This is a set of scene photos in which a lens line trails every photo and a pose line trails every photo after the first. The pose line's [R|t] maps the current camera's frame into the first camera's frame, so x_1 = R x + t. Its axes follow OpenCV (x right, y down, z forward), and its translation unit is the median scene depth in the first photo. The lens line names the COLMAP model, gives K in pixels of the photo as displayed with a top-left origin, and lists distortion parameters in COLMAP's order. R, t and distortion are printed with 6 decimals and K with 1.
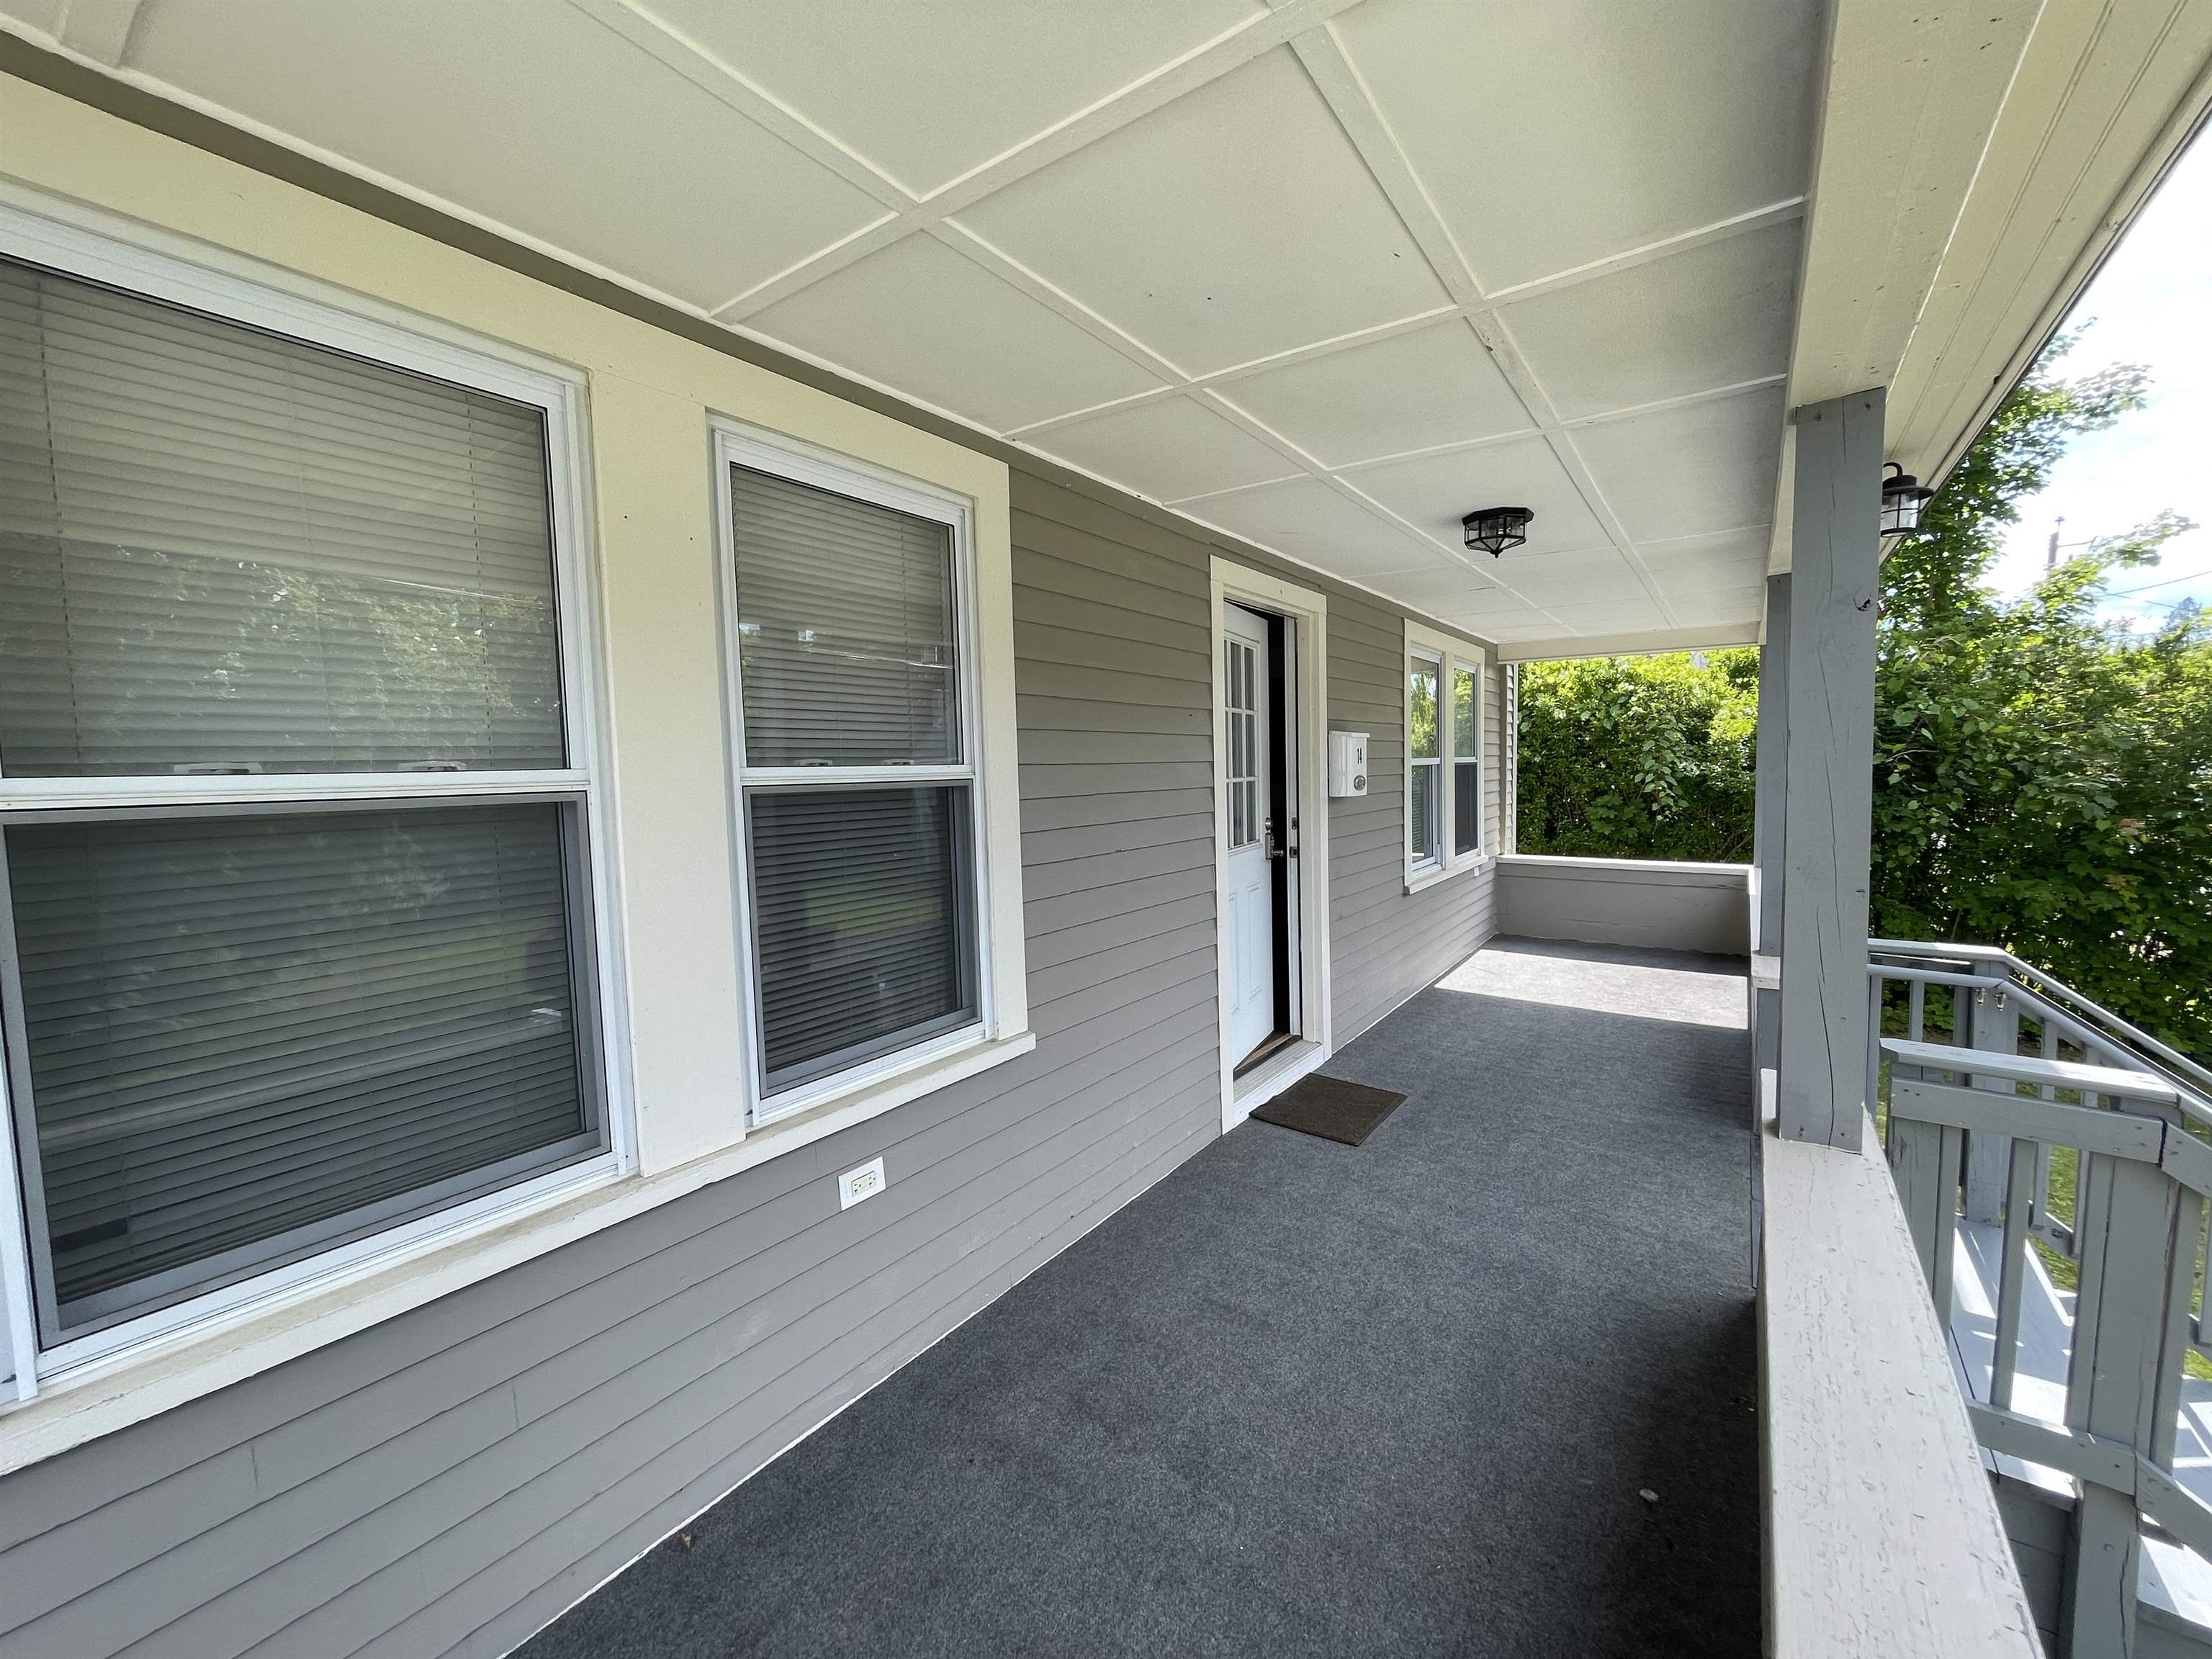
lens RADIAL K [[895.6, 0, 1105.9], [0, 895.6, 822.6], [0, 0, 1]] dist [-0.002682, 0.000041]
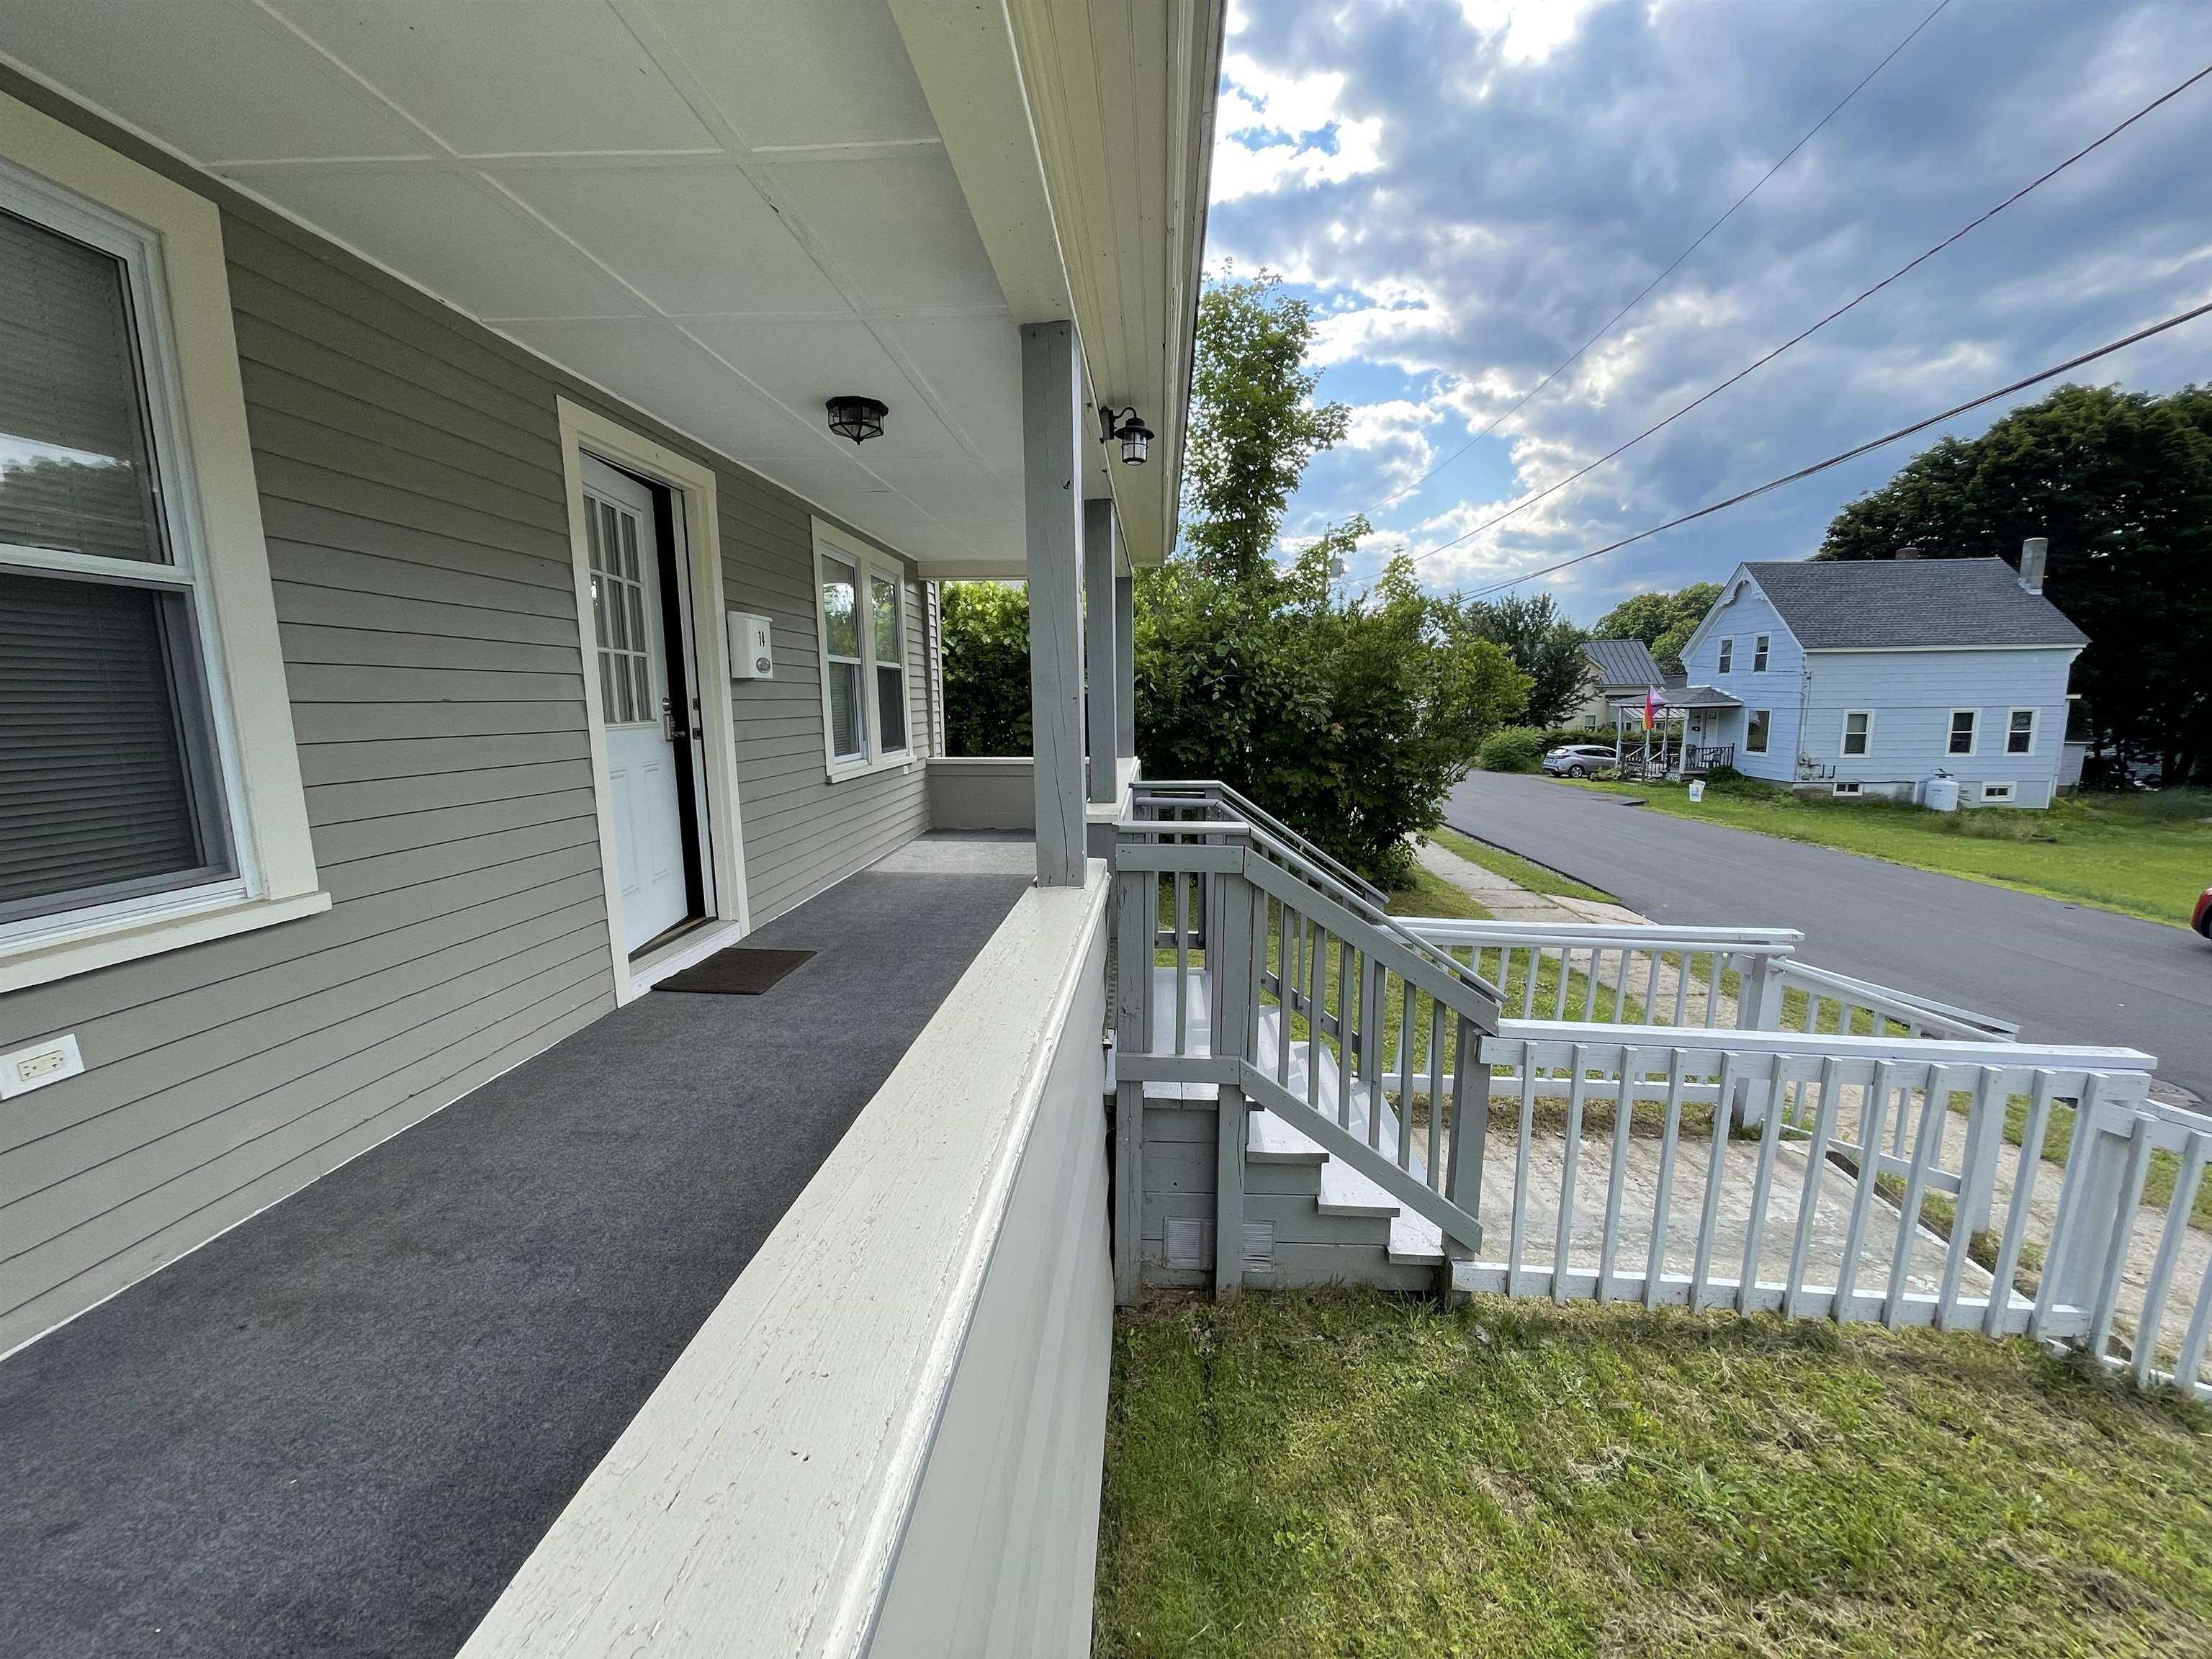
lens RADIAL K [[896.9, 0, 1117.2], [0, 896.9, 828.4], [0, 0, 1]] dist [-0.002019, 0.000318]
pose [[0.841657, -0.065346, 0.536044, 0.064094], [0.028554, 0.996648, 0.076662, 0.077672], [-0.539257, -0.049217, 0.840702, -0.095935]]
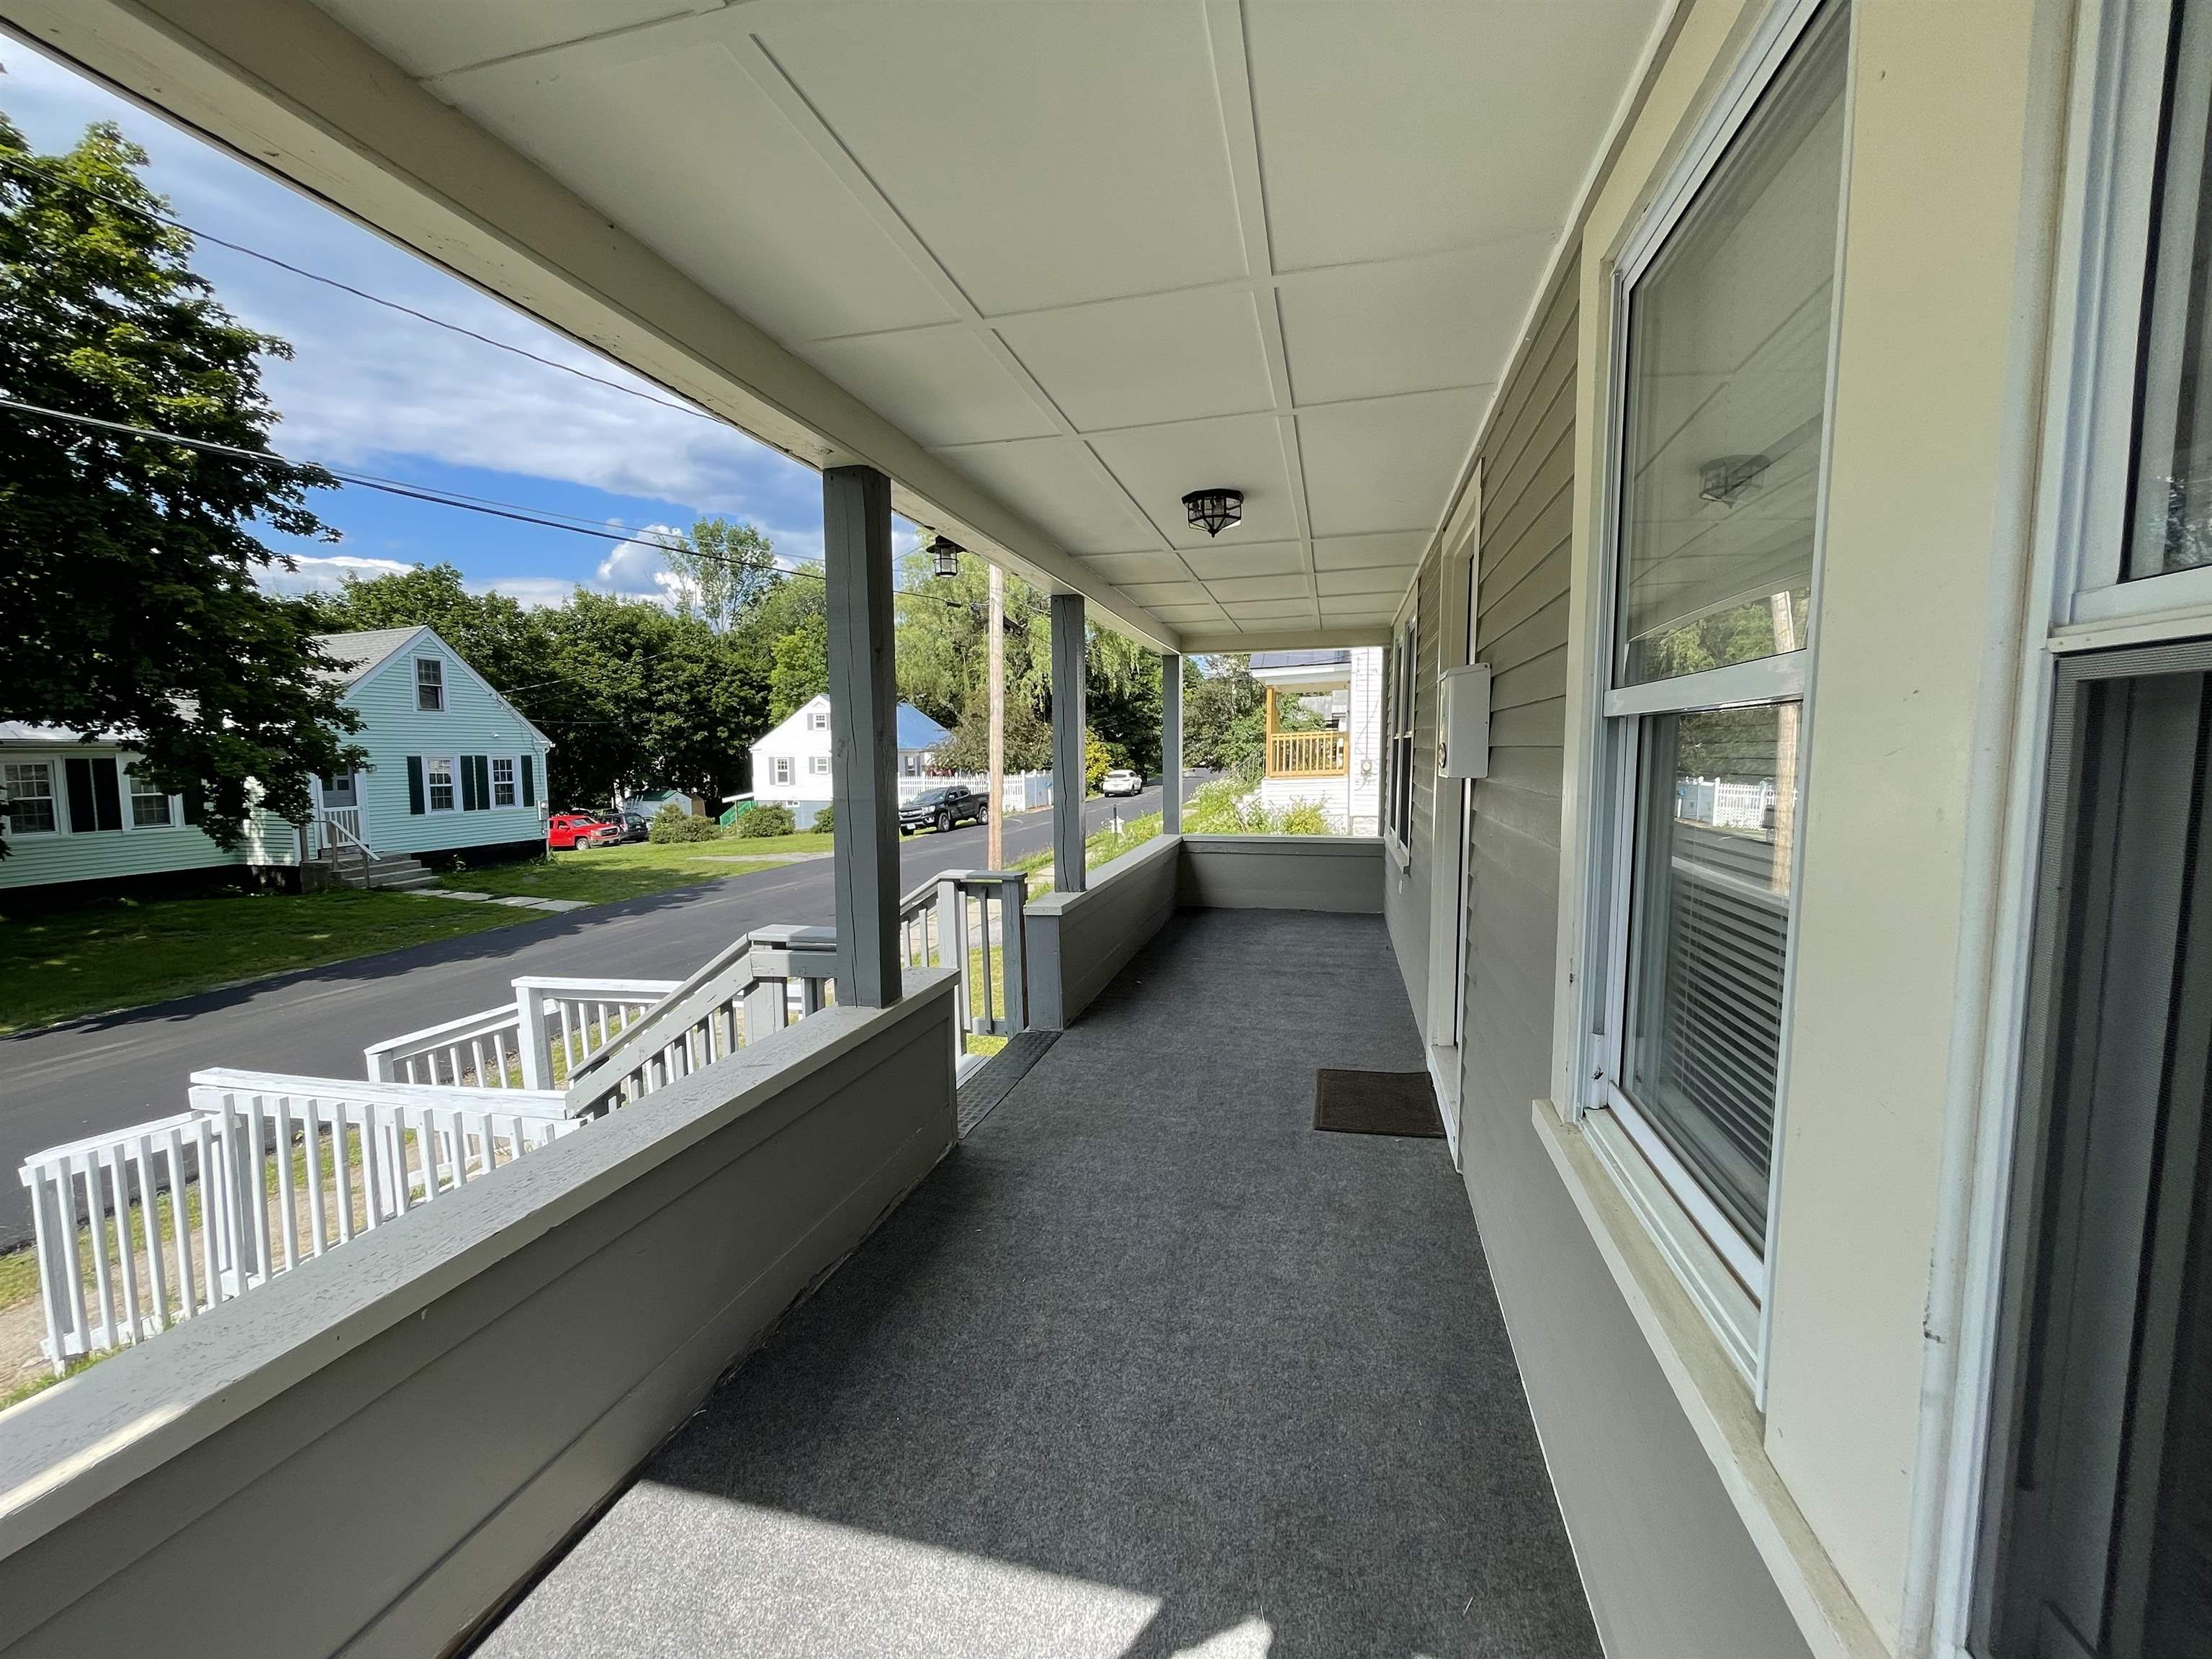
lens RADIAL K [[891.3, 0, 1121.8], [0, 891.3, 829.9], [0, 0, 1]] dist [0.006155, 0.000115]
pose [[-0.925246, 0.055239, -0.375324, 0.748791], [-0.005317, 0.987357, 0.158424, -0.092998], [0.379329, 0.148577, -0.913255, 1.547078]]
